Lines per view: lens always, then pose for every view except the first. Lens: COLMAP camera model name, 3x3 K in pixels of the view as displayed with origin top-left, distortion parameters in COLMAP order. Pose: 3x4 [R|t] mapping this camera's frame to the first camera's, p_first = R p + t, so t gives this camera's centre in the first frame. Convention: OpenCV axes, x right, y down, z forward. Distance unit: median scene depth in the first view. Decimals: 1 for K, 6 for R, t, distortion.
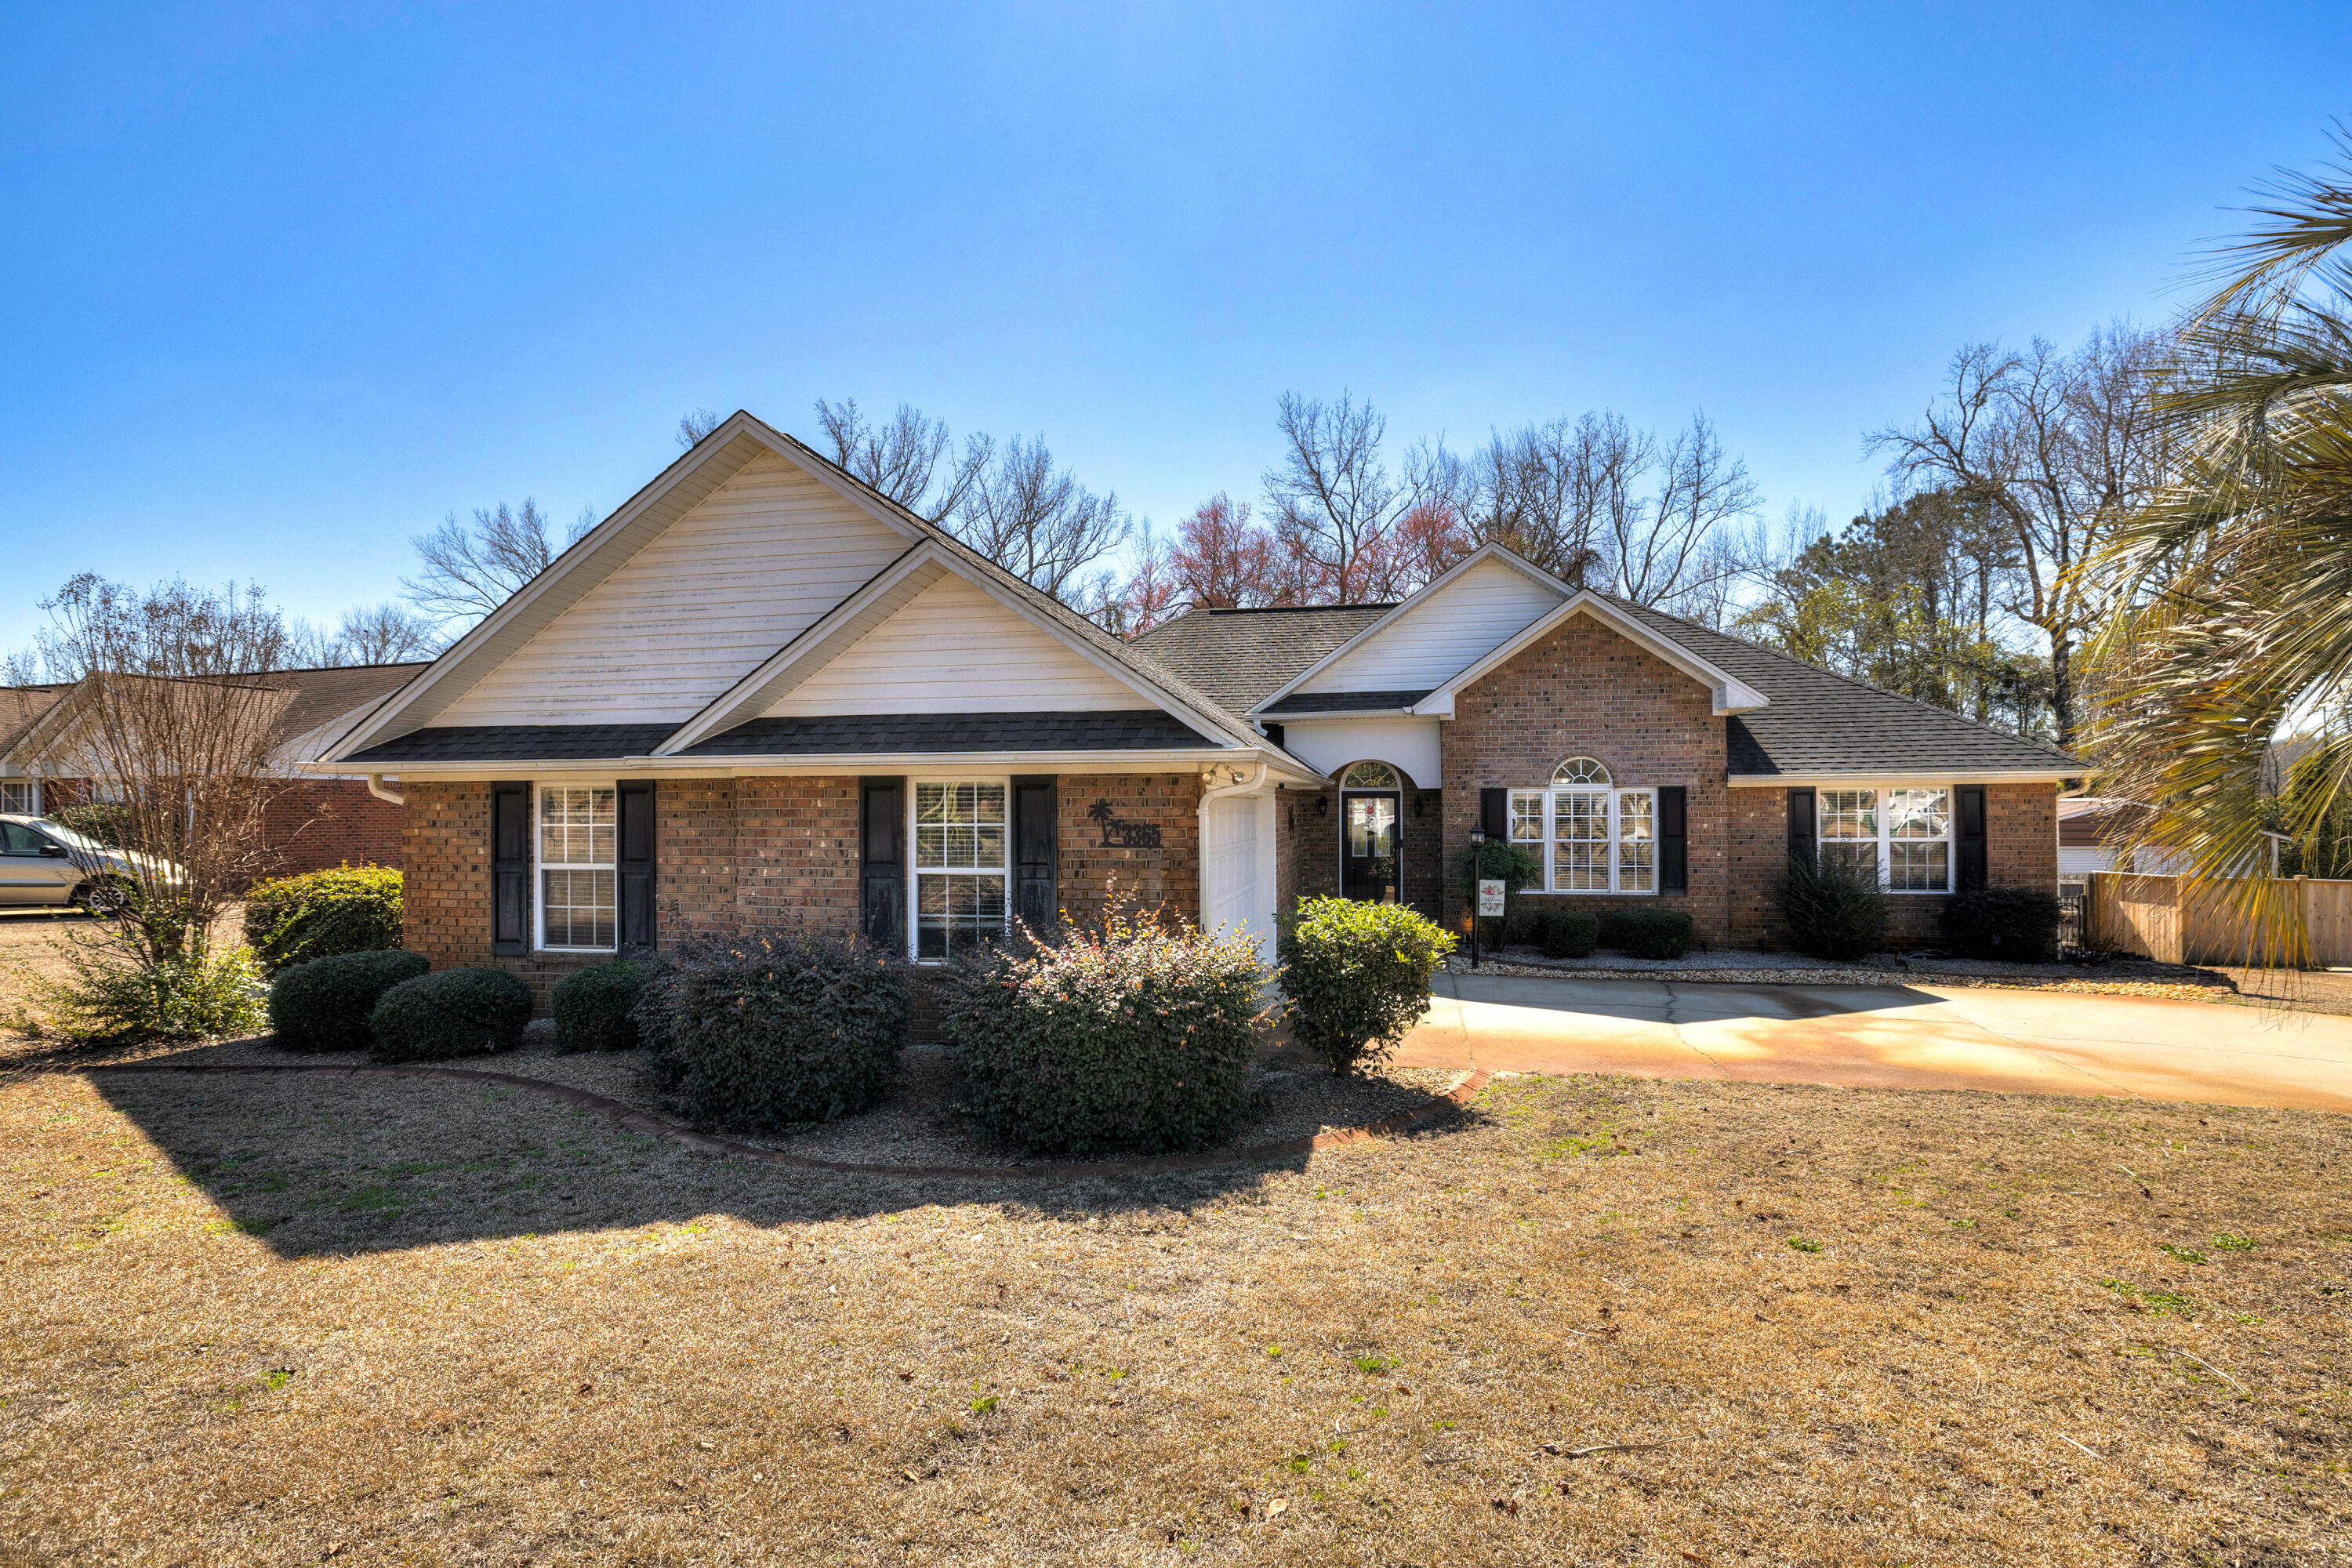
lens RADIAL K [[1111.1, 0, 1184.4], [0, 1111.1, 809.6], [0, 0, 1]] dist [-0.016896, 0.000196]
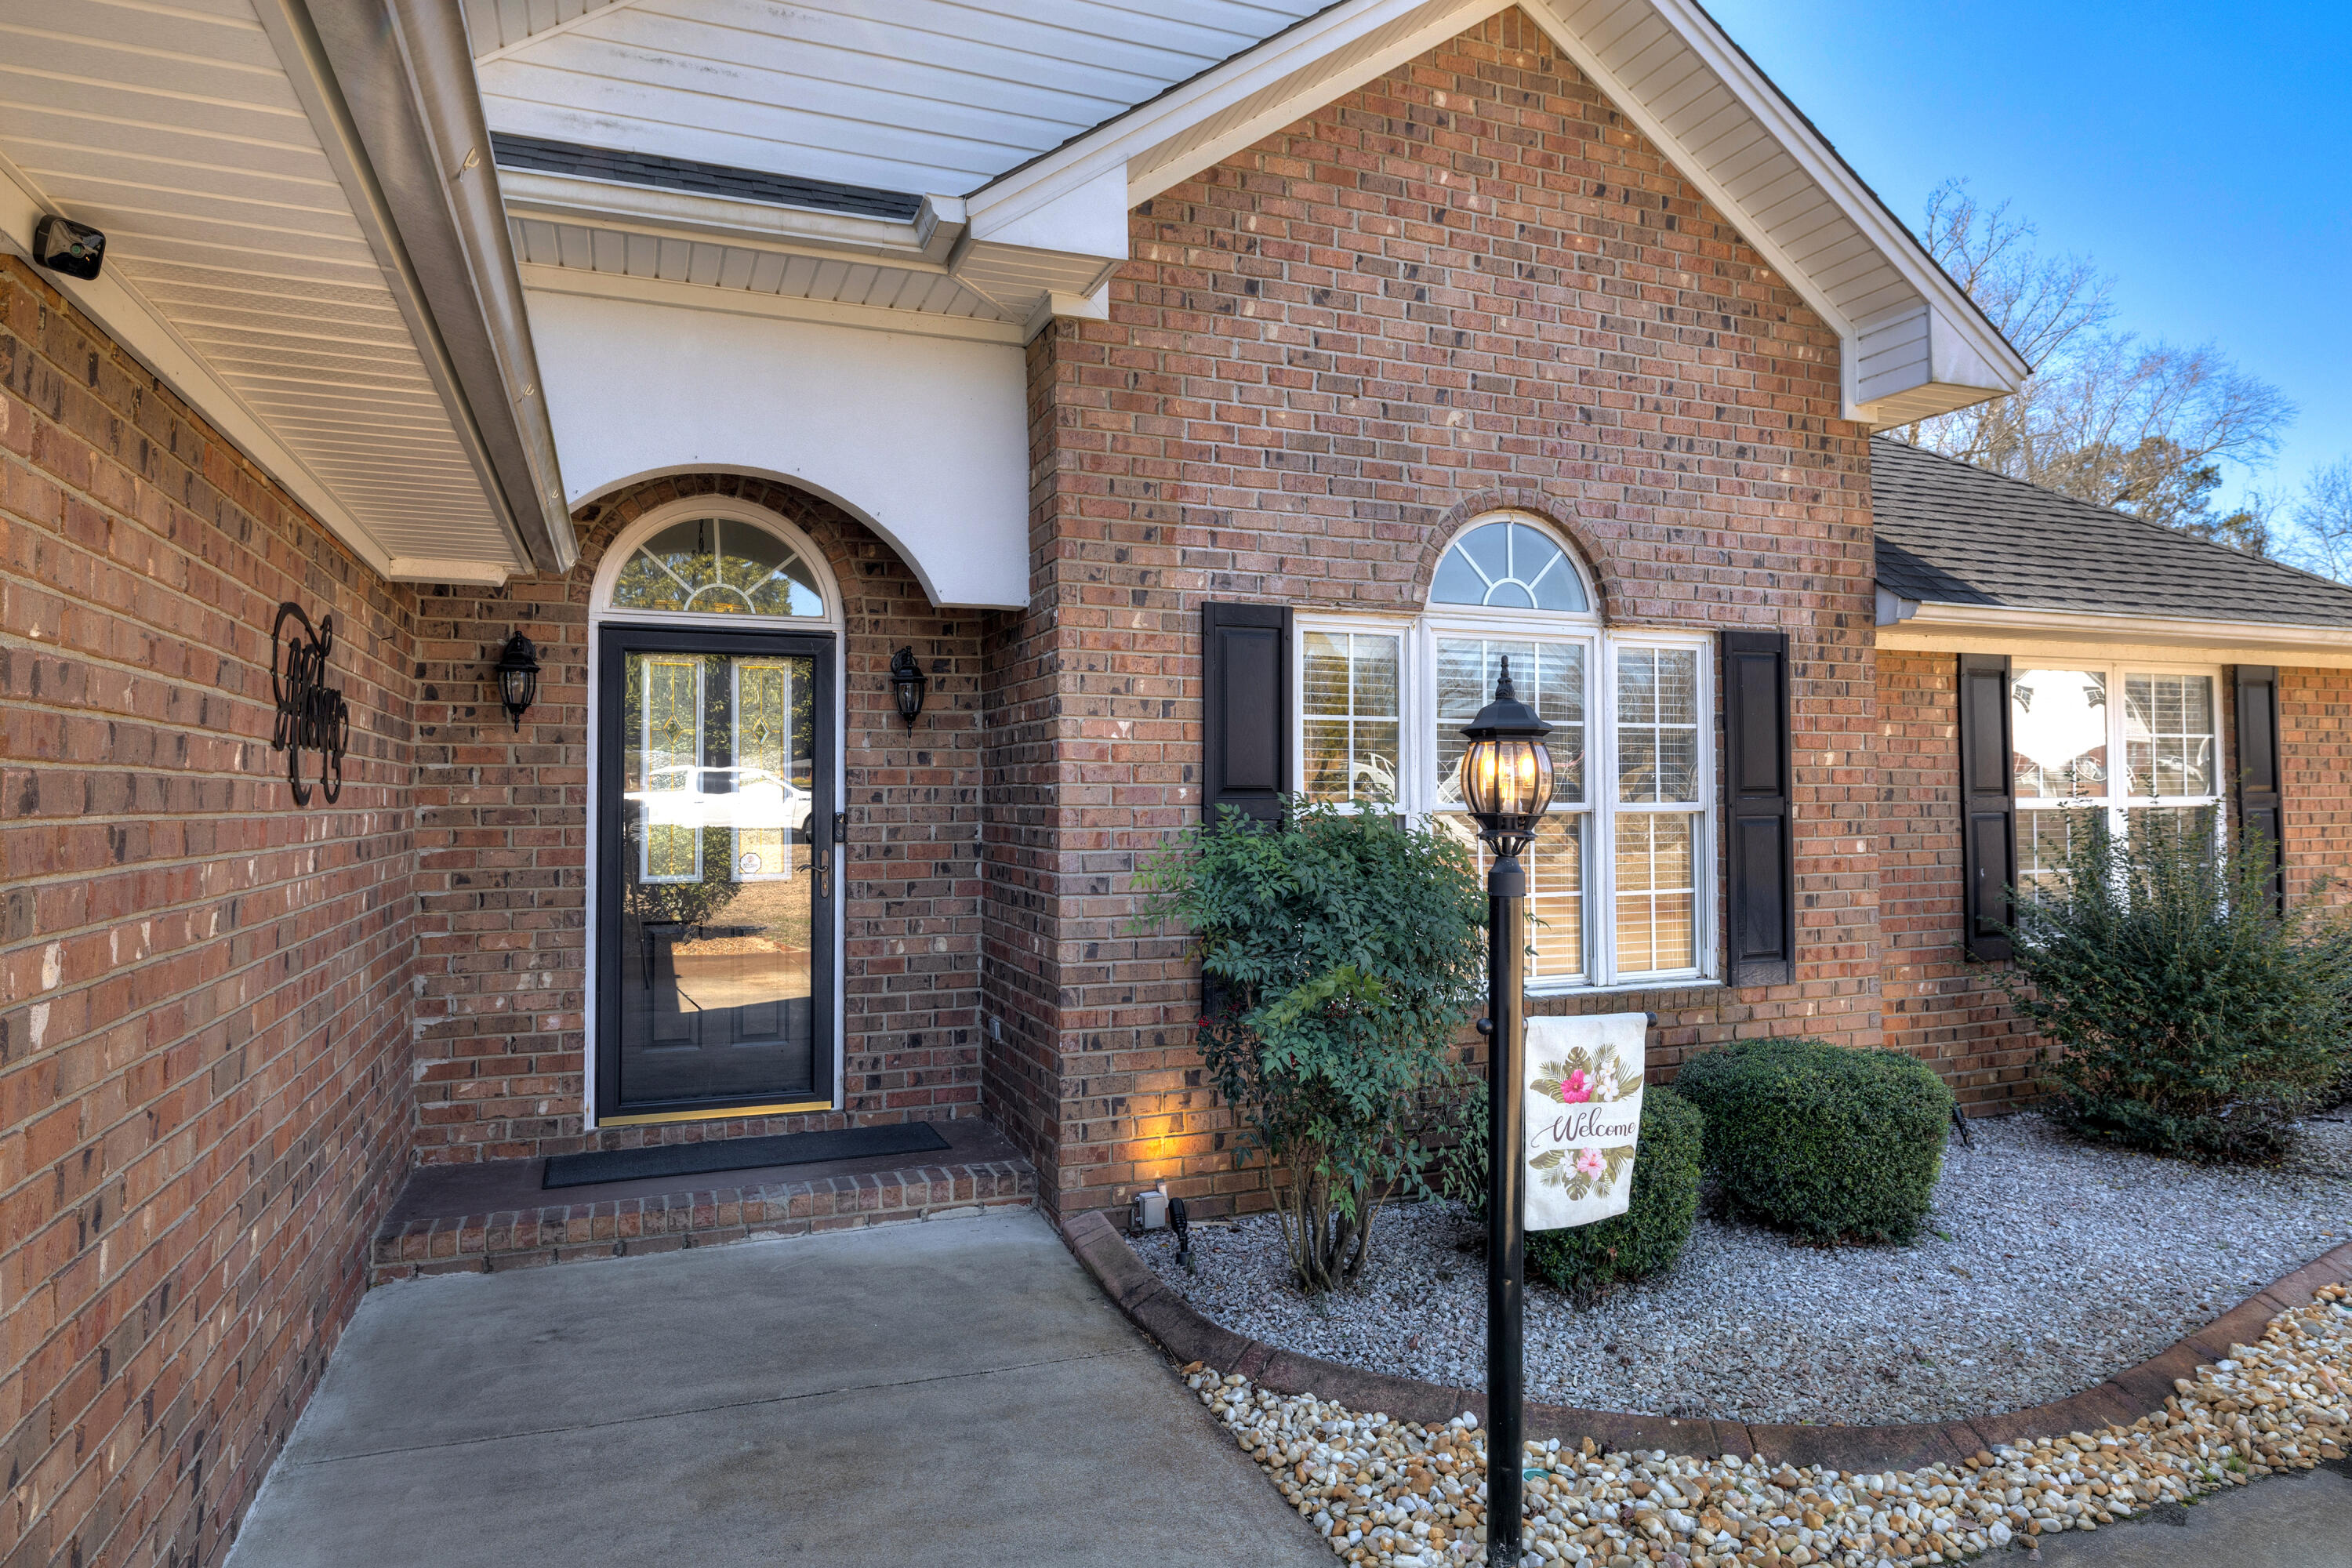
lens RADIAL K [[1381.0, 0, 1176.0], [0, 1381.0, 784.0], [0, 0, 1]] dist [-0.003748, -0.000722]
pose [[0.841862, 0.007267, 0.539644, 0.095639], [-0.001525, 0.999937, -0.011087, 0.026671], [-0.539691, 0.008511, 0.841820, 0.767150]]
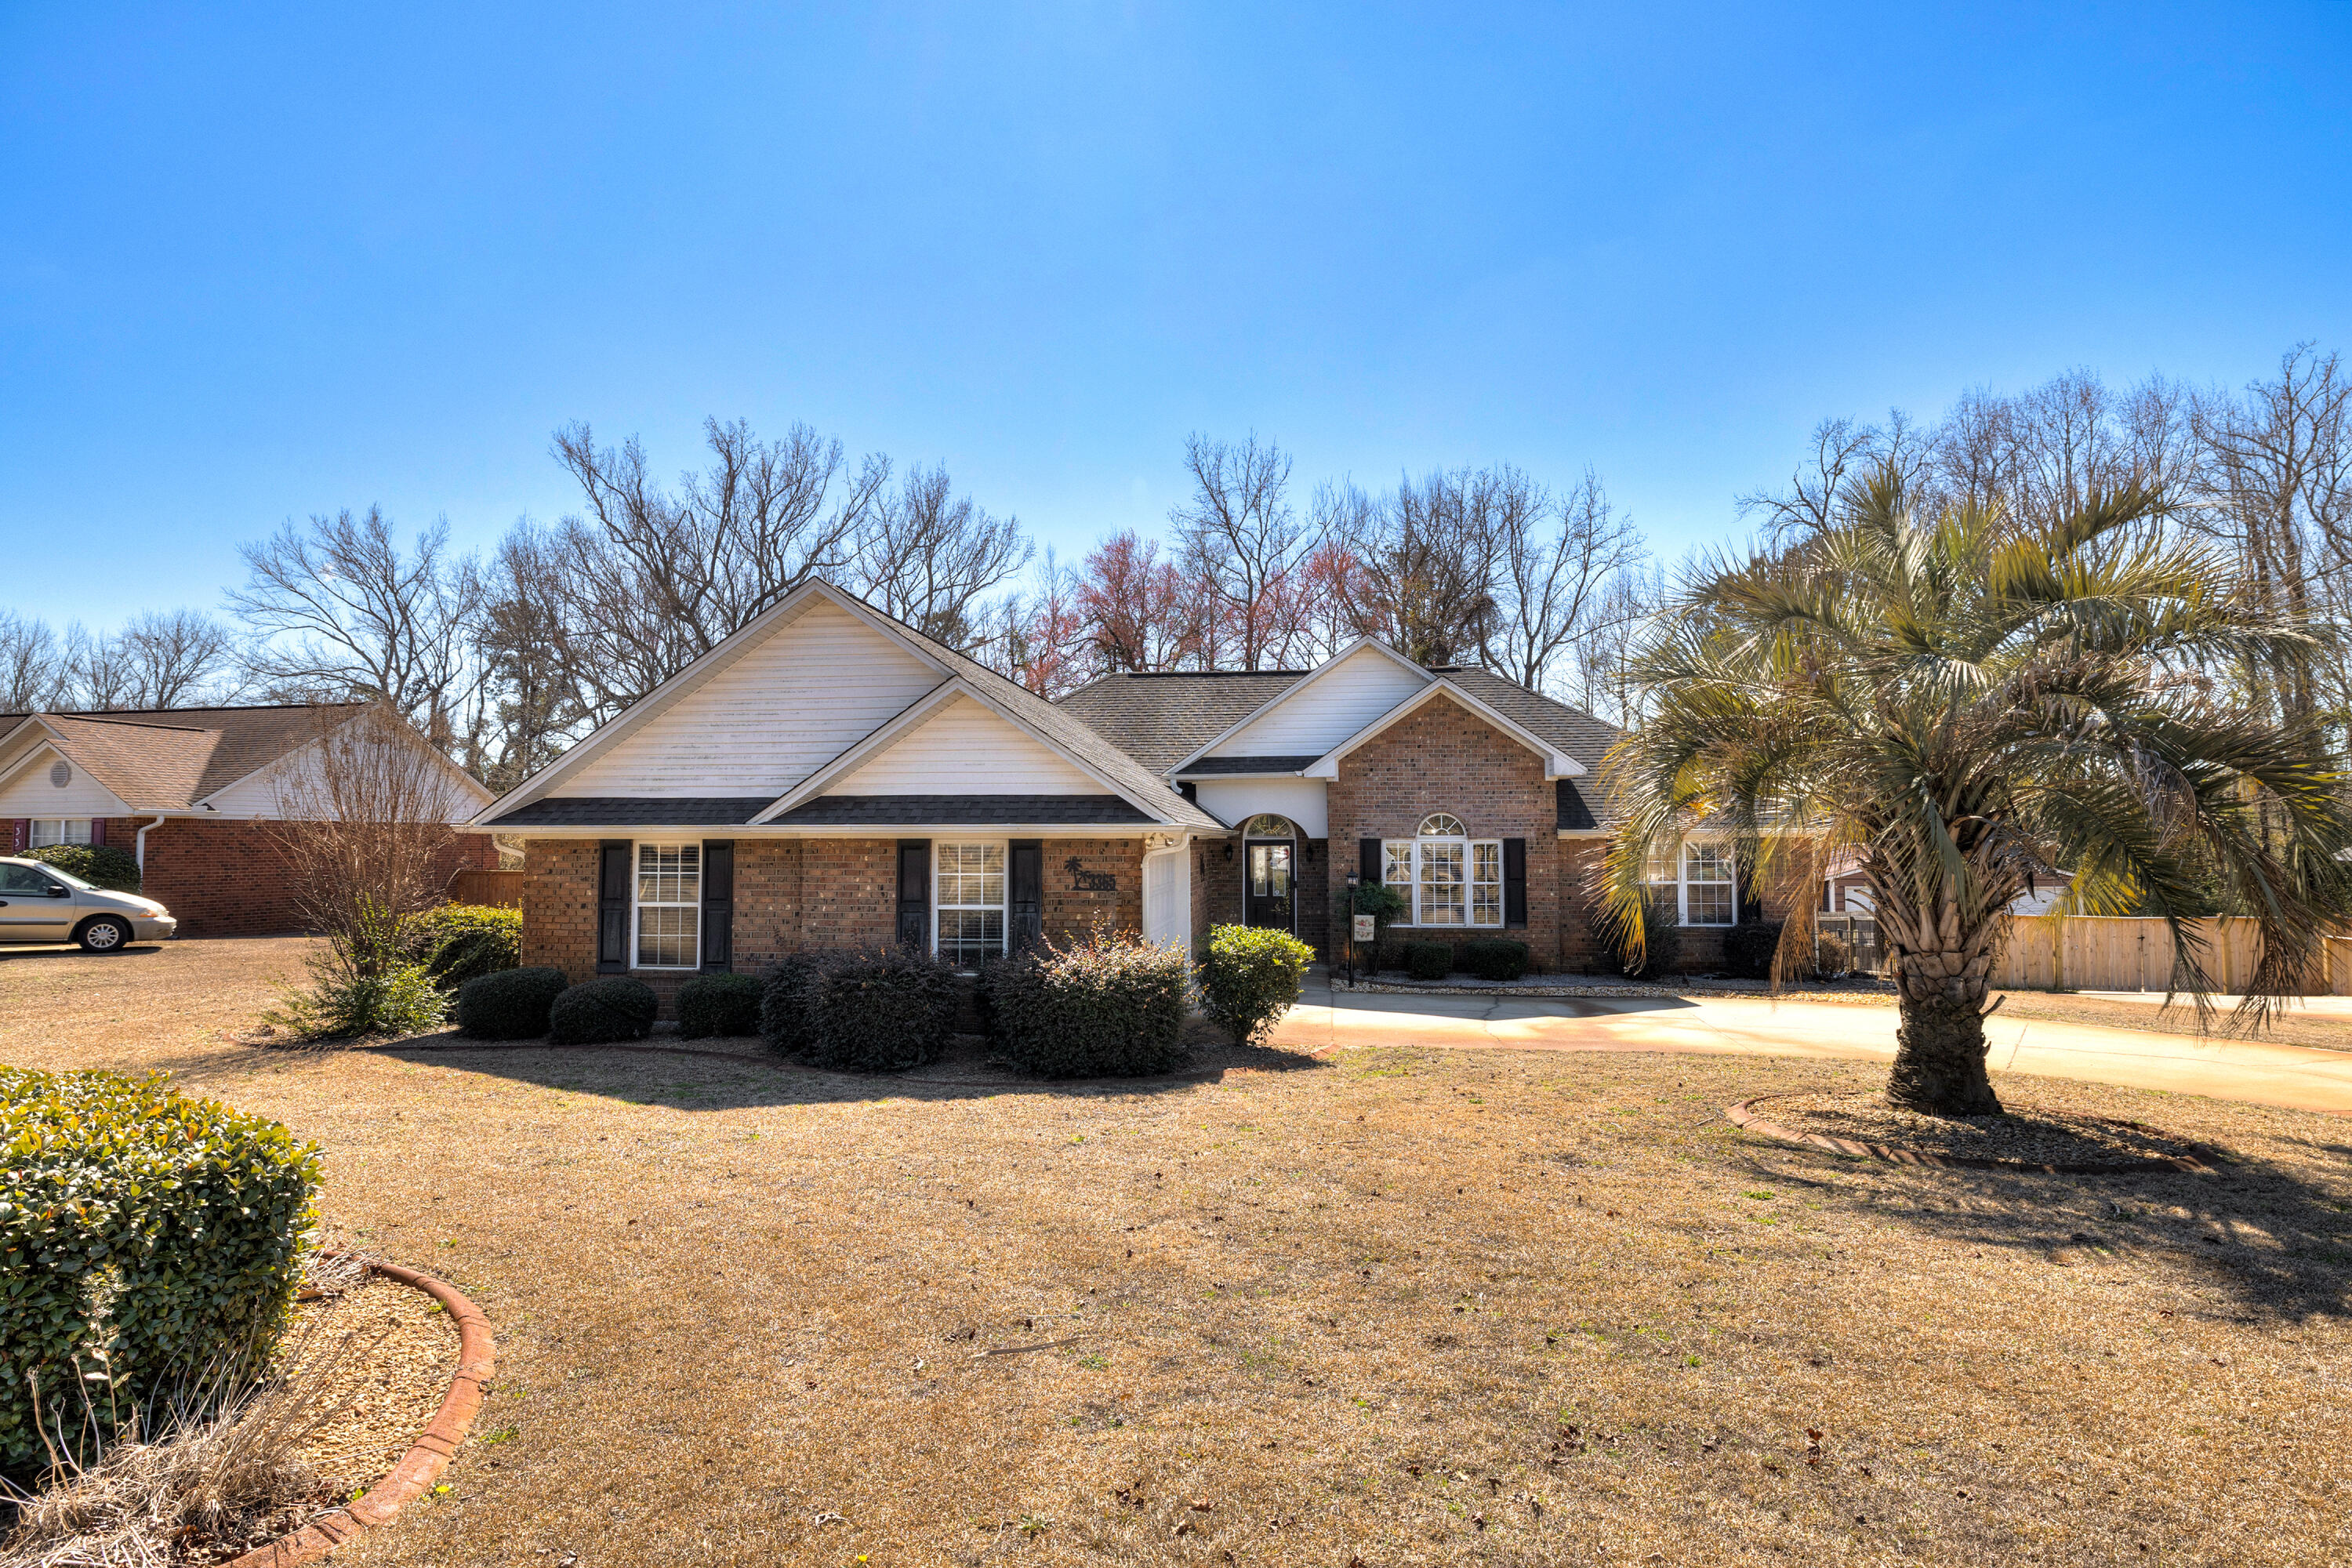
lens RADIAL K [[1233.5, 0, 1176.0], [0, 1233.5, 784.0], [0, 0, 1]] dist [0.000220, -0.000609]
pose [[0.996818, 0.007198, 0.079387, -0.038406], [-0.003450, 0.998877, -0.047247, -0.015442], [-0.079638, 0.046823, 0.995724, -0.325818]]
